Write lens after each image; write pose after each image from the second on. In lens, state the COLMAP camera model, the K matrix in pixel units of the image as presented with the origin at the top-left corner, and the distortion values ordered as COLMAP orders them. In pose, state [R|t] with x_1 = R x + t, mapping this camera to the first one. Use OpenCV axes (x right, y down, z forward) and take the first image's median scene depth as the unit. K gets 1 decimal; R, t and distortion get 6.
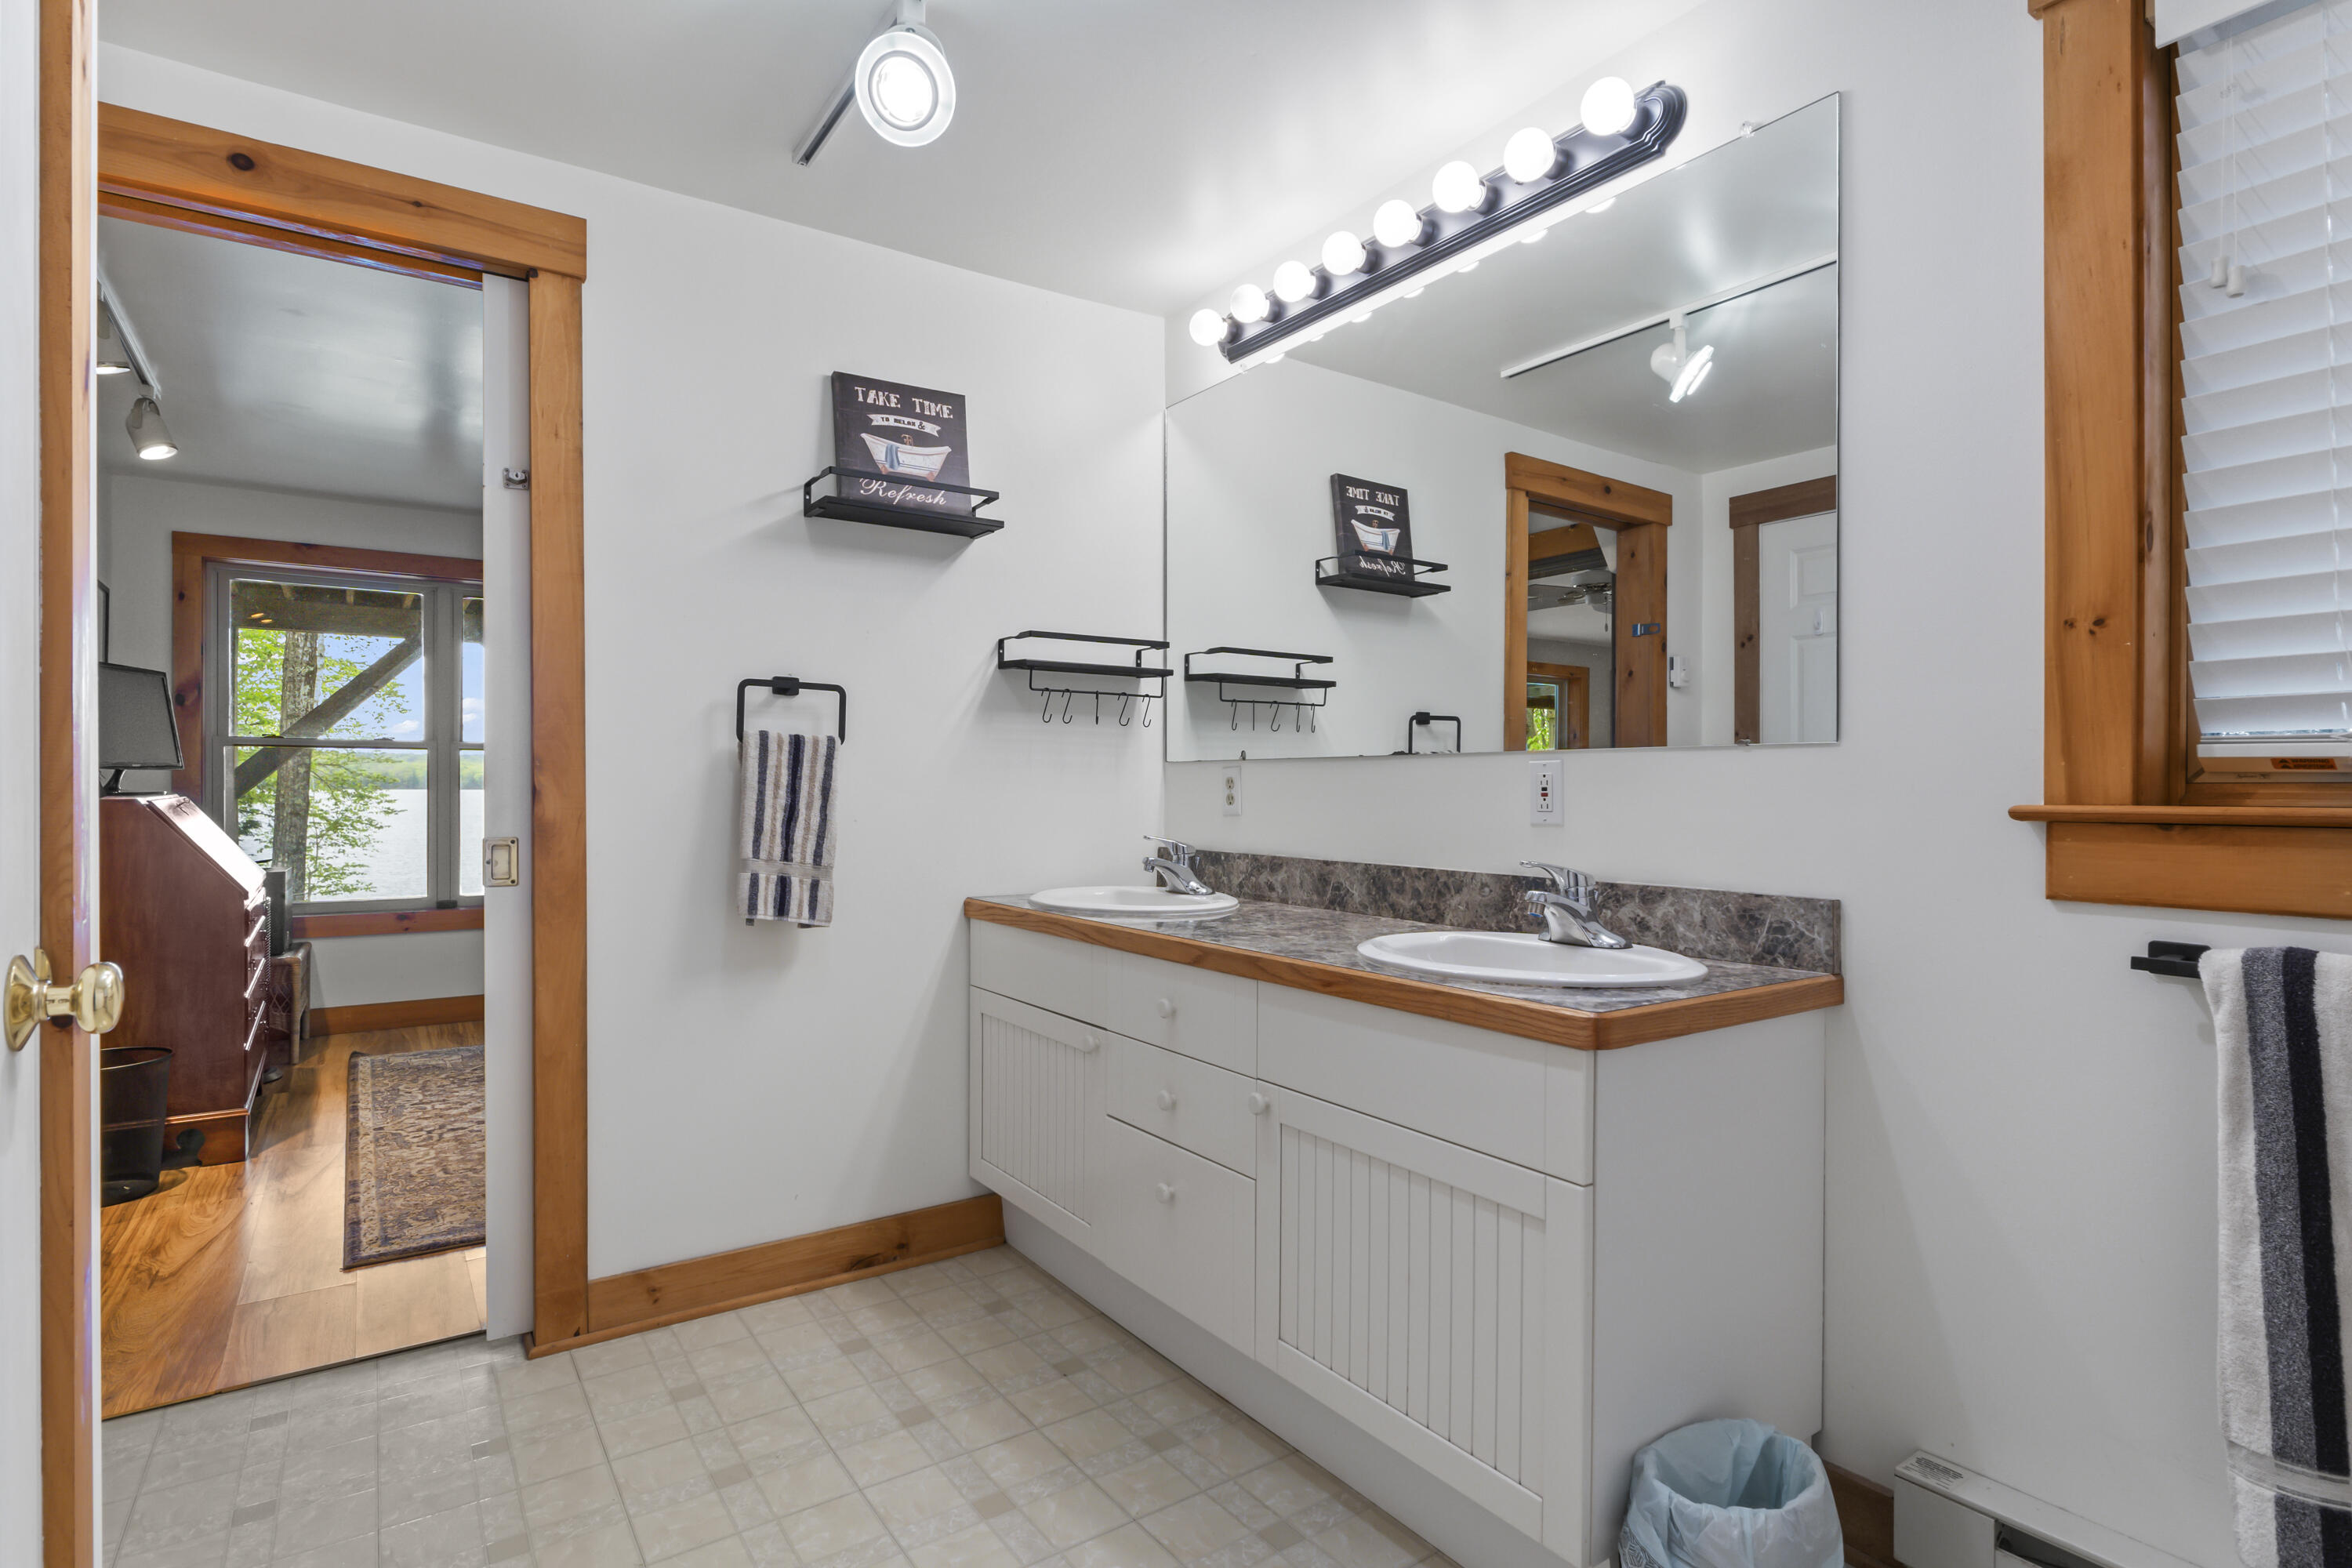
lens RADIAL K [[1151.4, 0, 1166.7], [0, 1151.4, 787.6], [0, 0, 1]] dist [-0.007009, -0.000332]
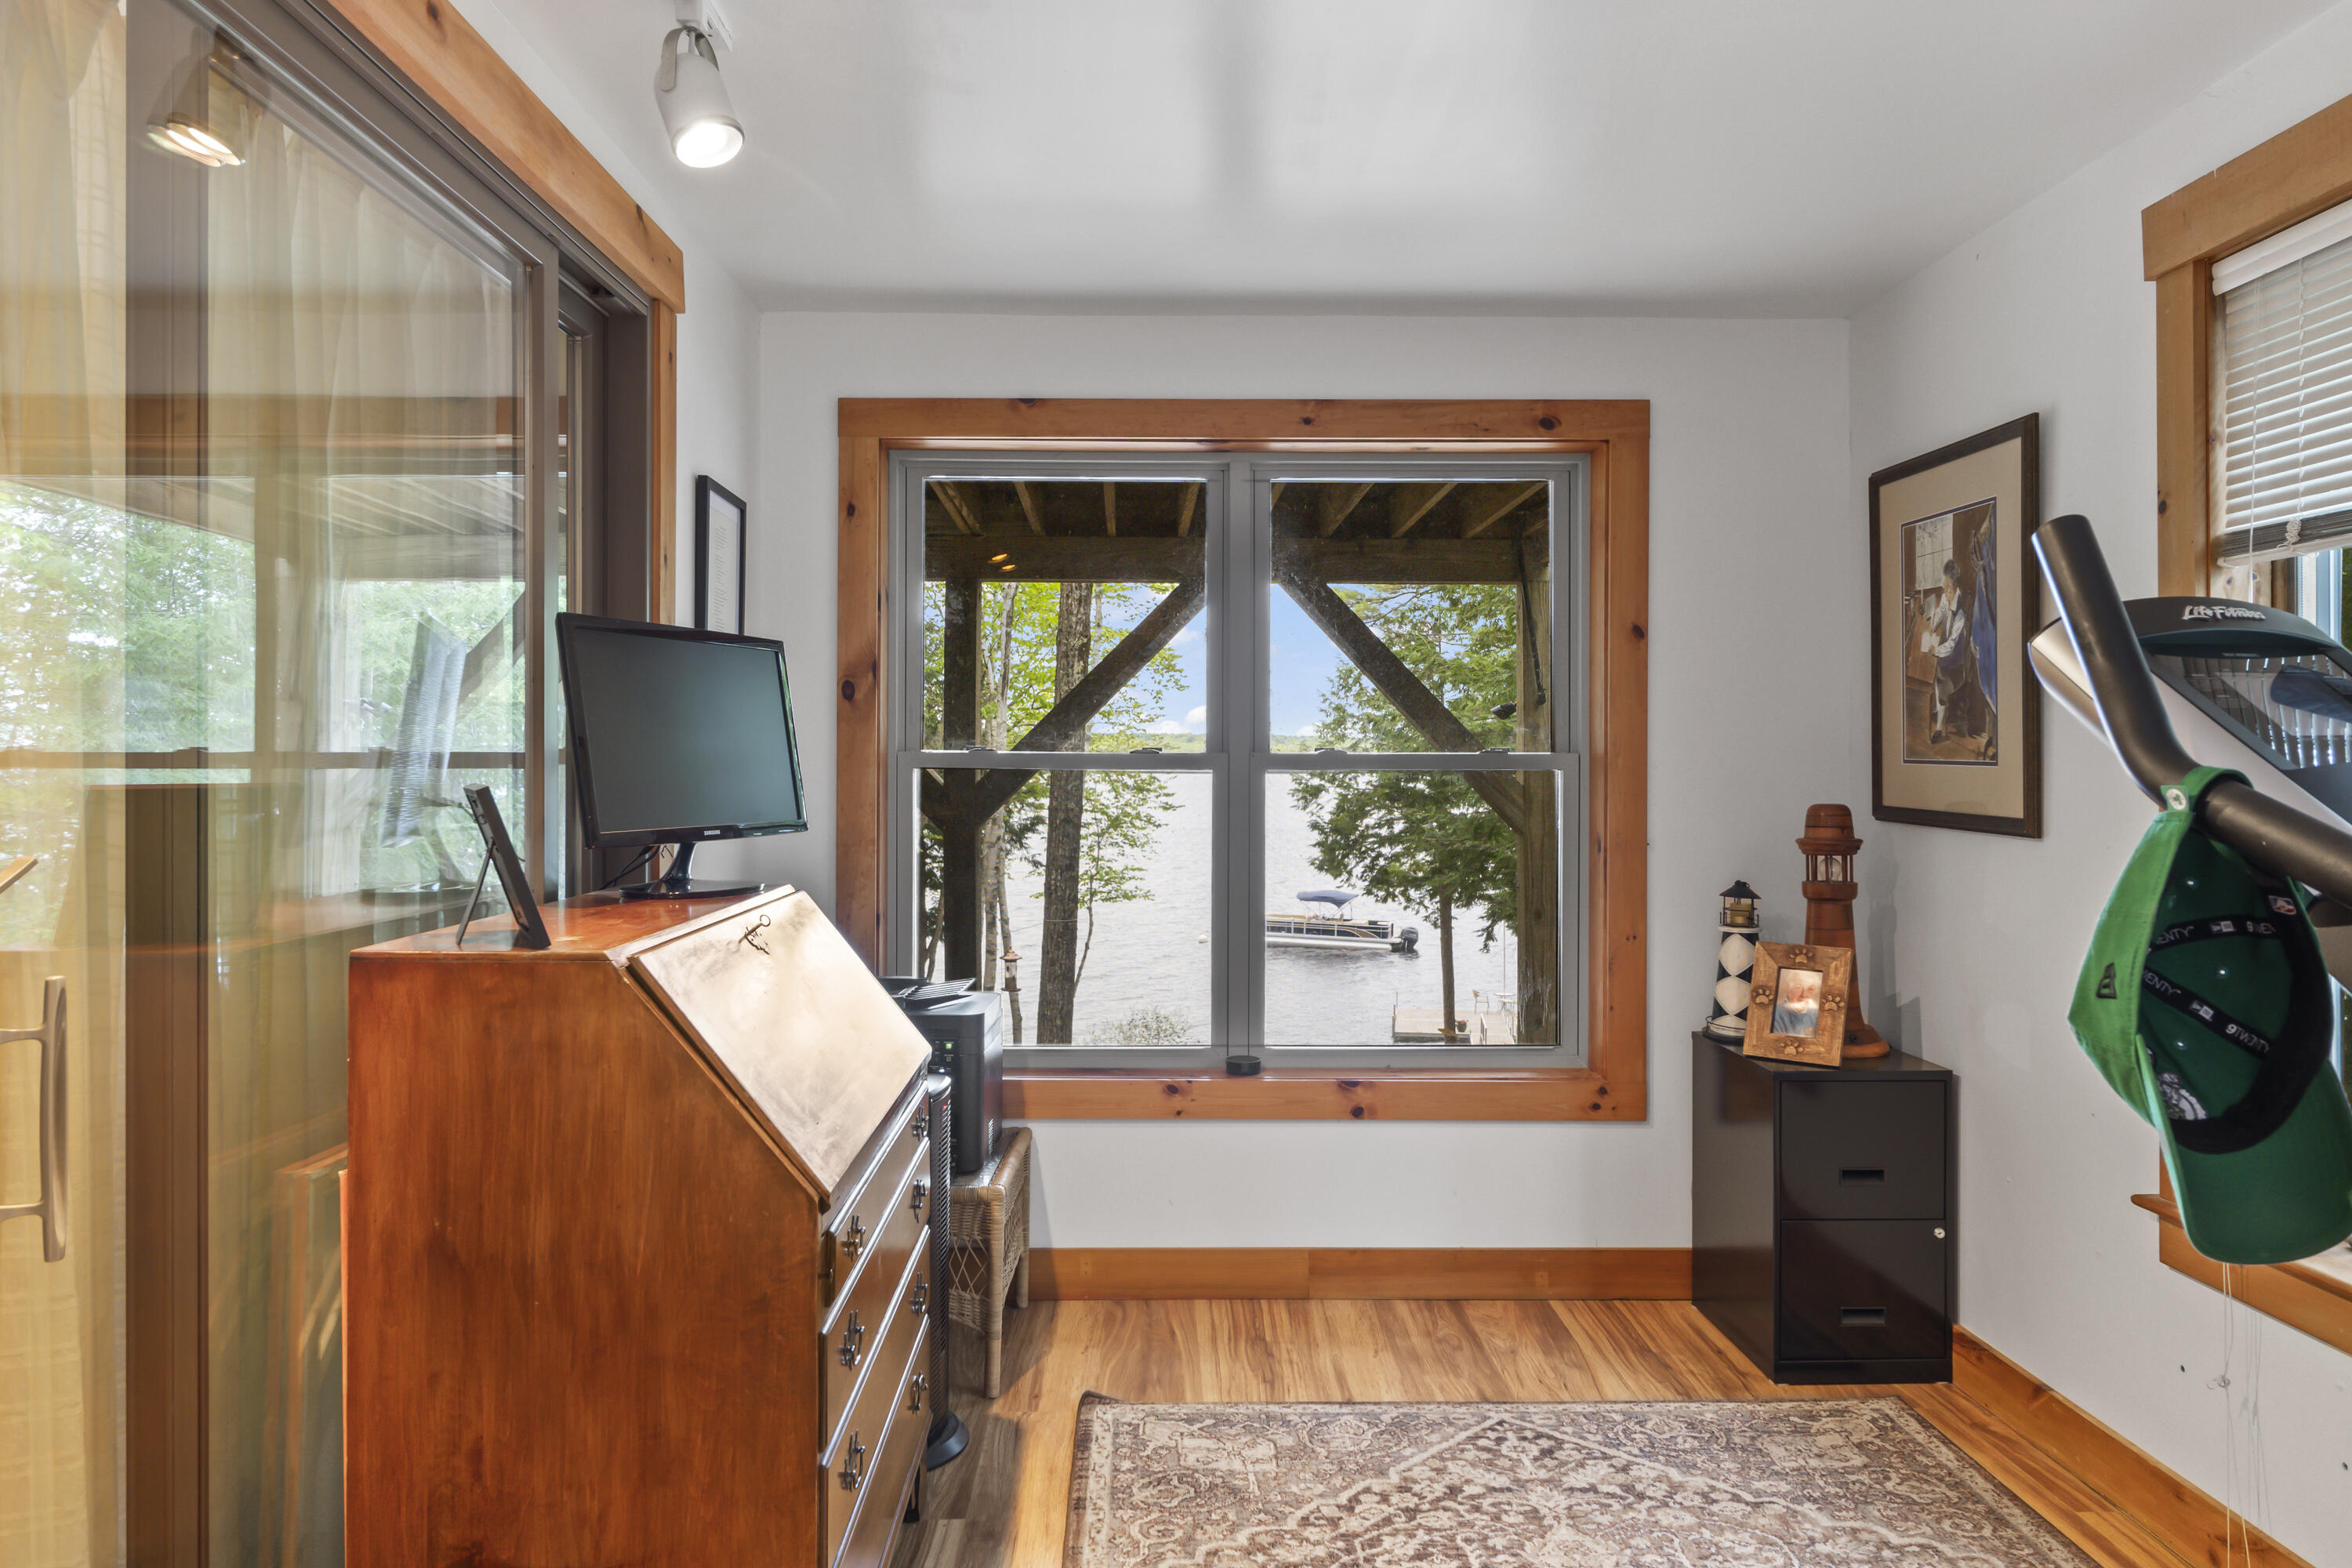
lens RADIAL K [[1548.7, 0, 1173.0], [0, 1548.7, 767.7], [0, 0, 1]] dist [0.002943, -0.000166]
pose [[0.829400, 0.002000, -0.558652, -0.167944], [-0.004767, 0.999983, -0.003497, -0.020944], [0.558635, 0.005563, 0.829395, 0.255875]]
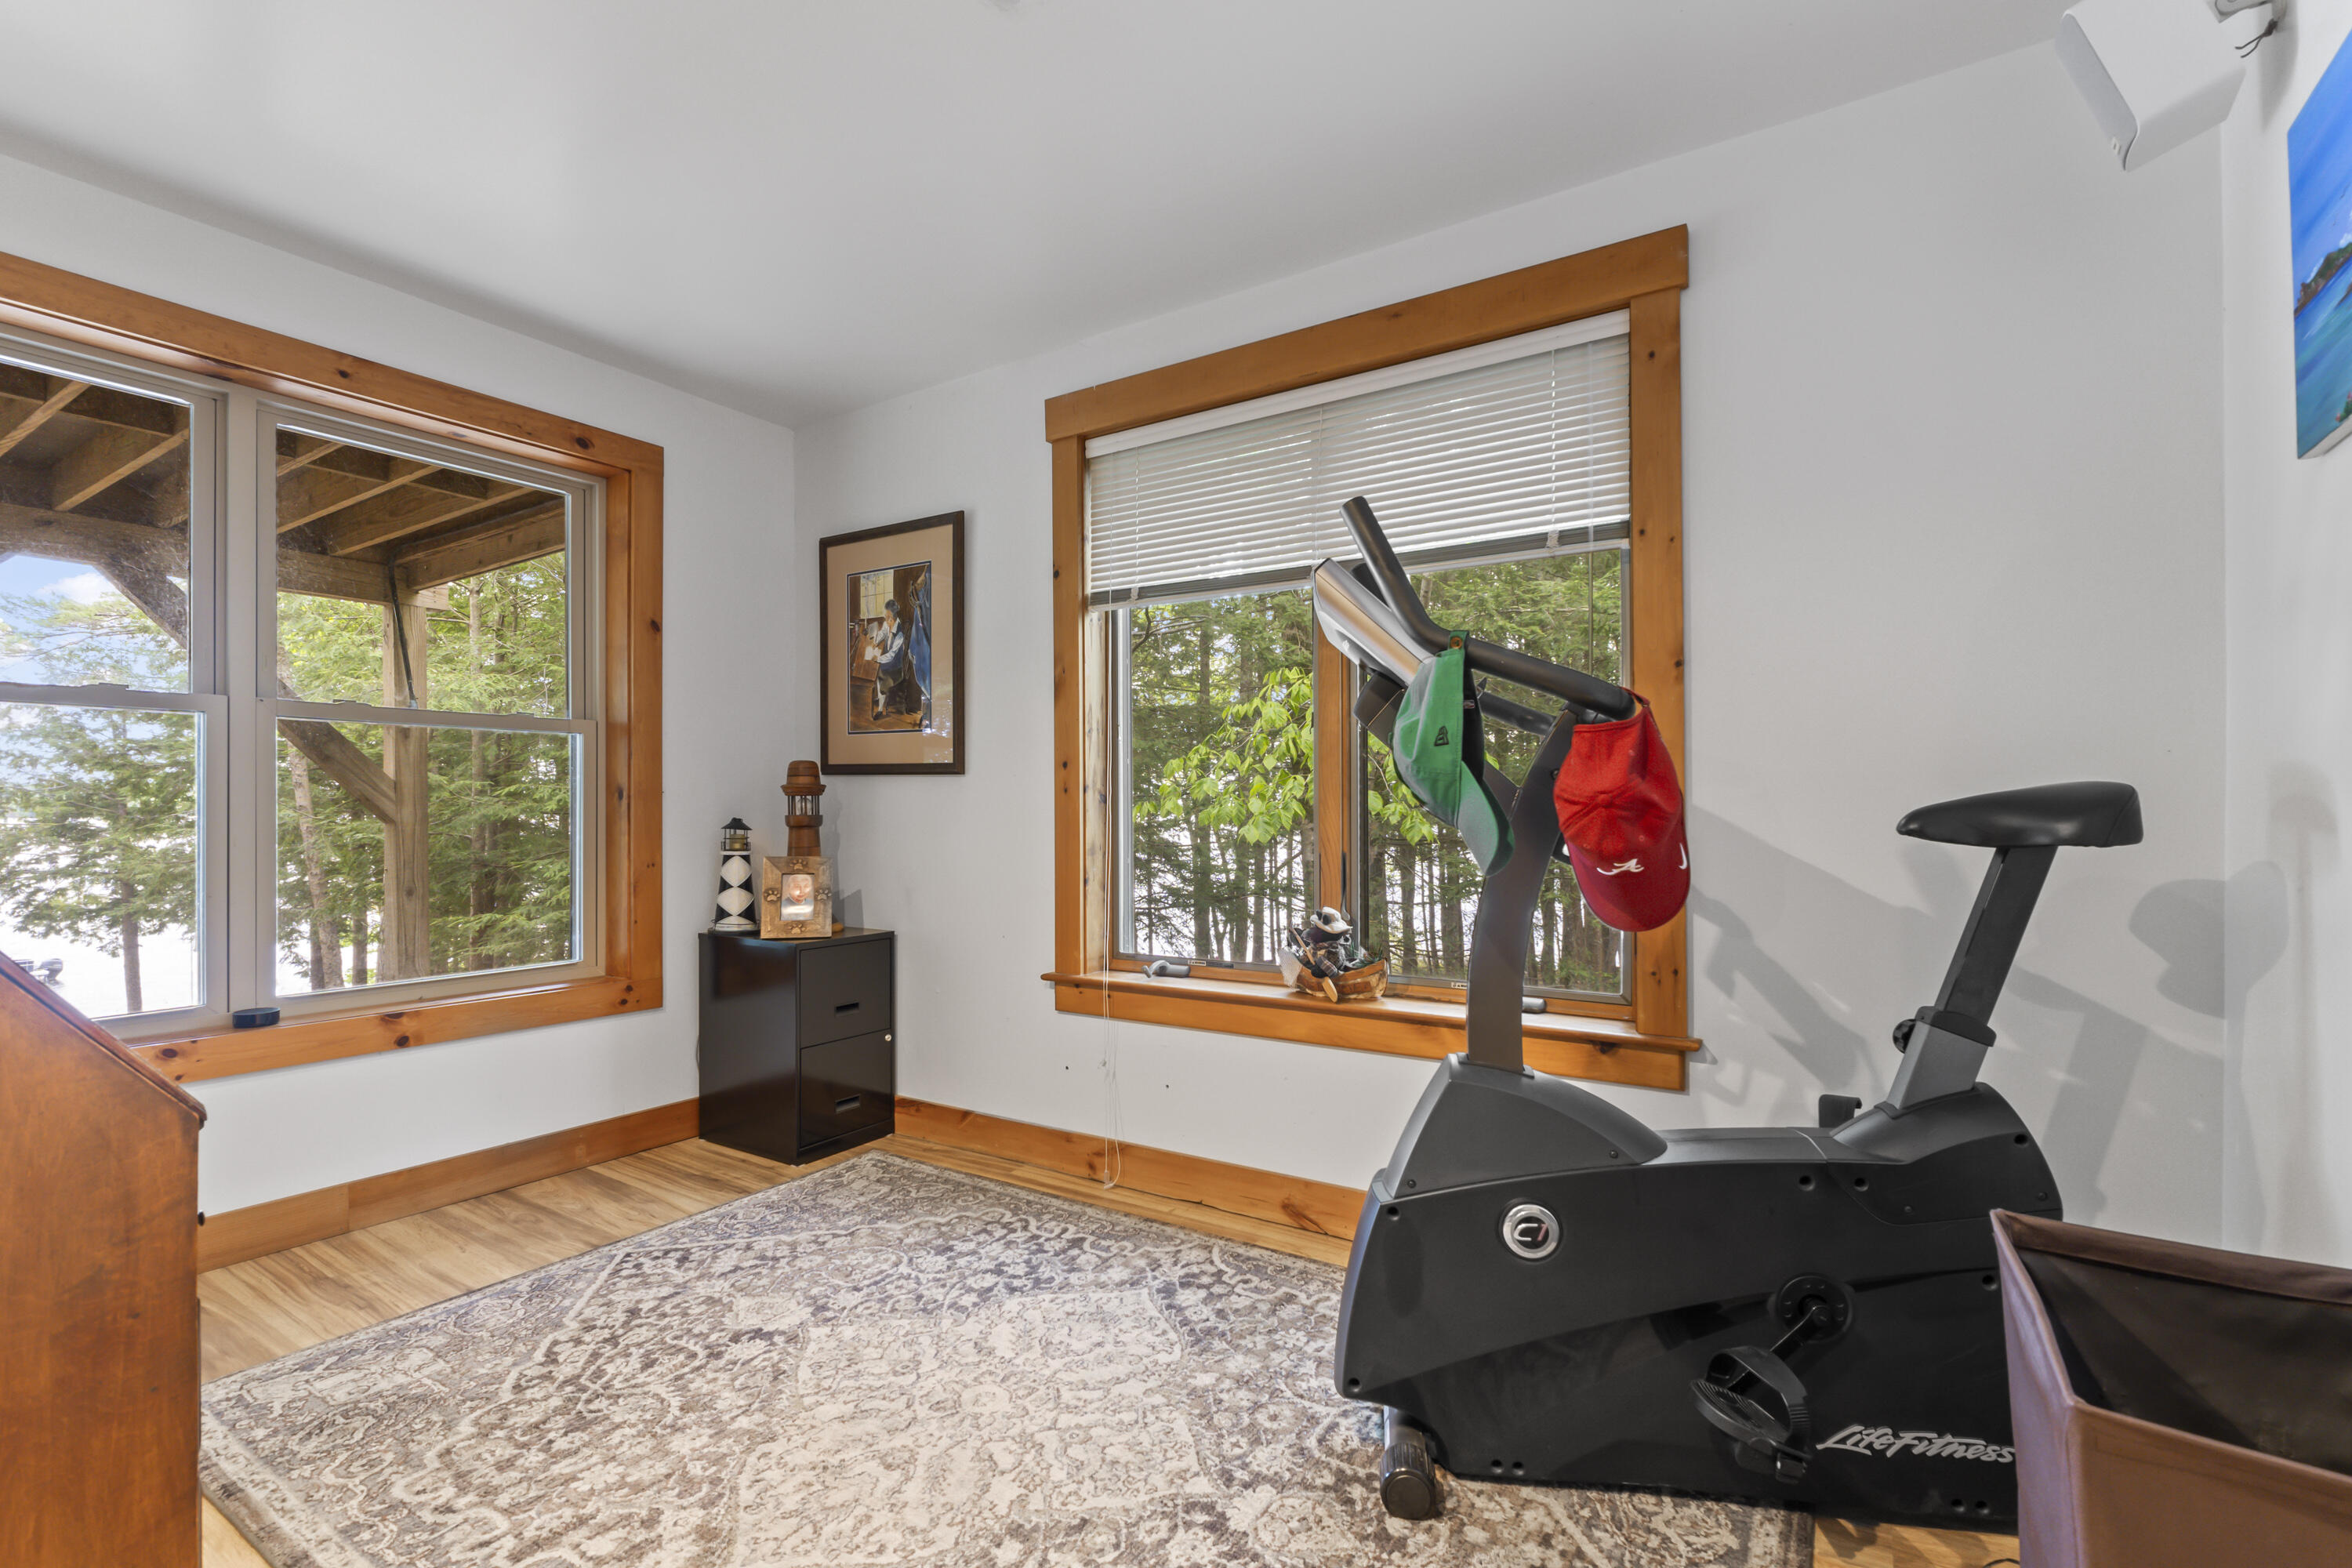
lens RADIAL K [[1047.9, 0, 1181.2], [0, 1047.9, 806.9], [0, 0, 1]] dist [-0.003741, -0.000322]
pose [[0.927942, -0.001305, 0.372723, -0.269673], [0.003105, 0.999986, -0.004230, 0.006504], [-0.372712, 0.005083, 0.927933, 0.270217]]
